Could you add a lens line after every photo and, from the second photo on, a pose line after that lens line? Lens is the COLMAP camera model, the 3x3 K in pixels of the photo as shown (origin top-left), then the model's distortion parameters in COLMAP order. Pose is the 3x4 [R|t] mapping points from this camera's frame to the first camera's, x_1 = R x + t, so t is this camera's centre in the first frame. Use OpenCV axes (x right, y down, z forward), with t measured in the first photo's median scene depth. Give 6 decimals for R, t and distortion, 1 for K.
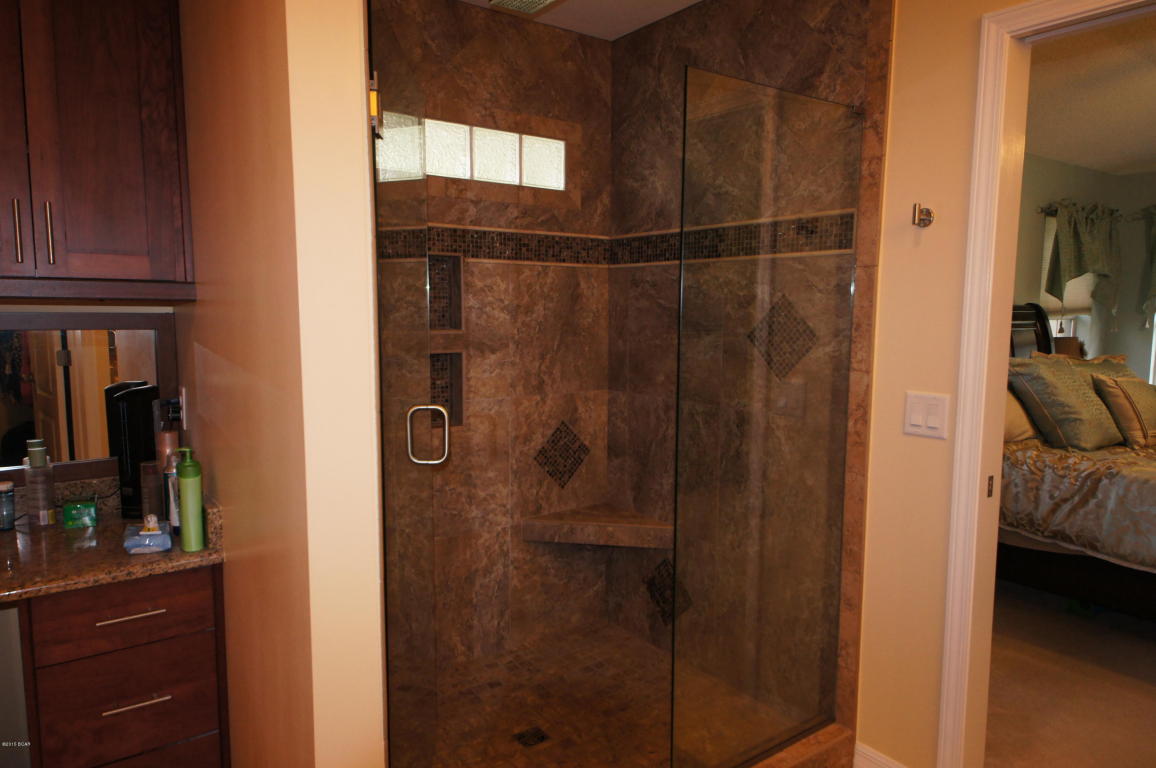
lens RADIAL K [[760.3, 0, 579.4], [0, 760.3, 383.4], [0, 0, 1]] dist [0.041951, -0.029625]
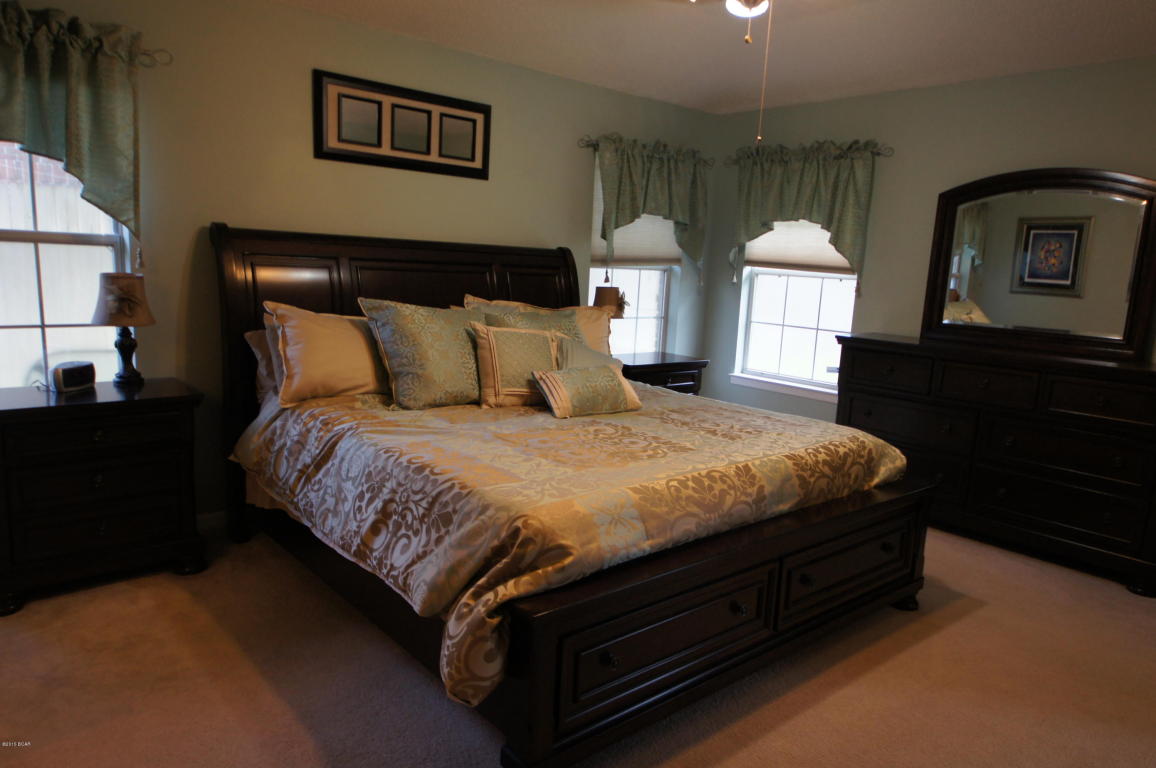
lens RADIAL K [[760.3, 0, 575.0], [0, 760.3, 384.4], [0, 0, 1]] dist [0.041951, -0.029625]
pose [[0.997503, 0.032115, 0.062906, 0.617899], [-0.036305, 0.997117, 0.066634, -0.003417], [-0.060585, -0.068751, 0.995793, 0.101135]]
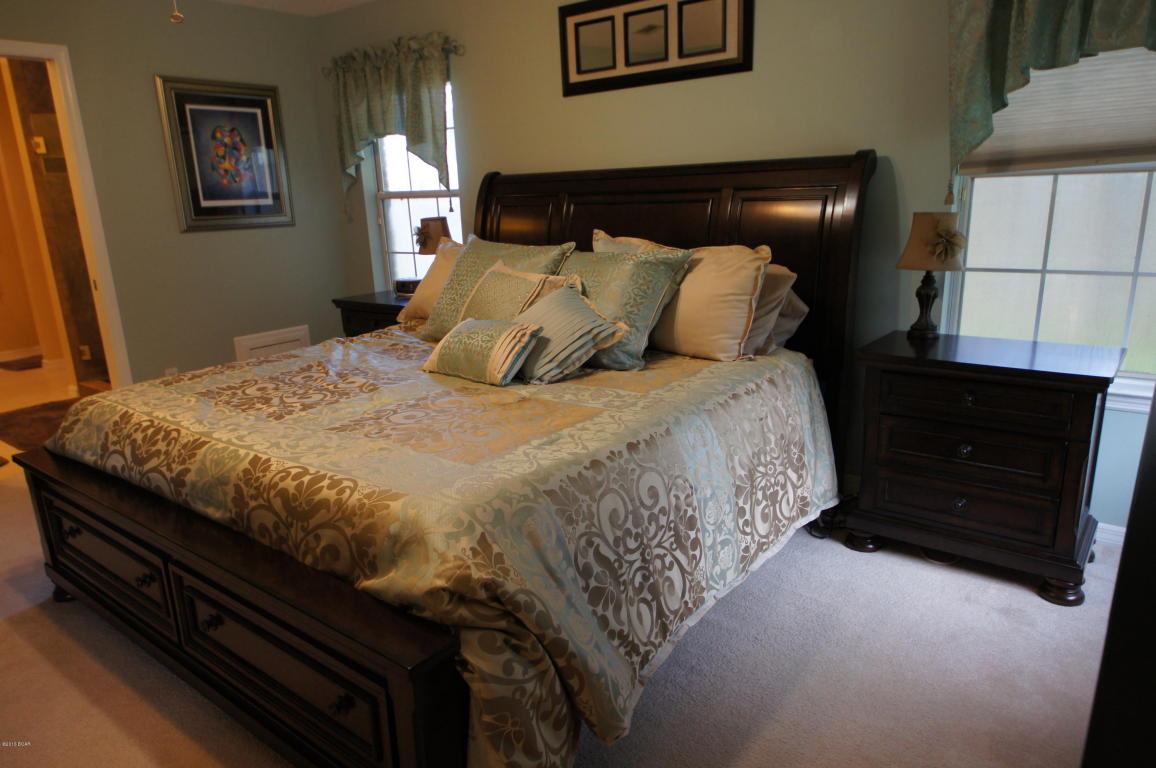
lens RADIAL K [[760.3, 0, 577.3], [0, 760.3, 387.8], [0, 0, 1]] dist [0.041951, -0.029625]
pose [[0.252038, 0.229226, -0.940177, 1.238220], [-0.052551, 0.973349, 0.223226, -0.054516], [0.966290, -0.006854, 0.257367, 0.724426]]
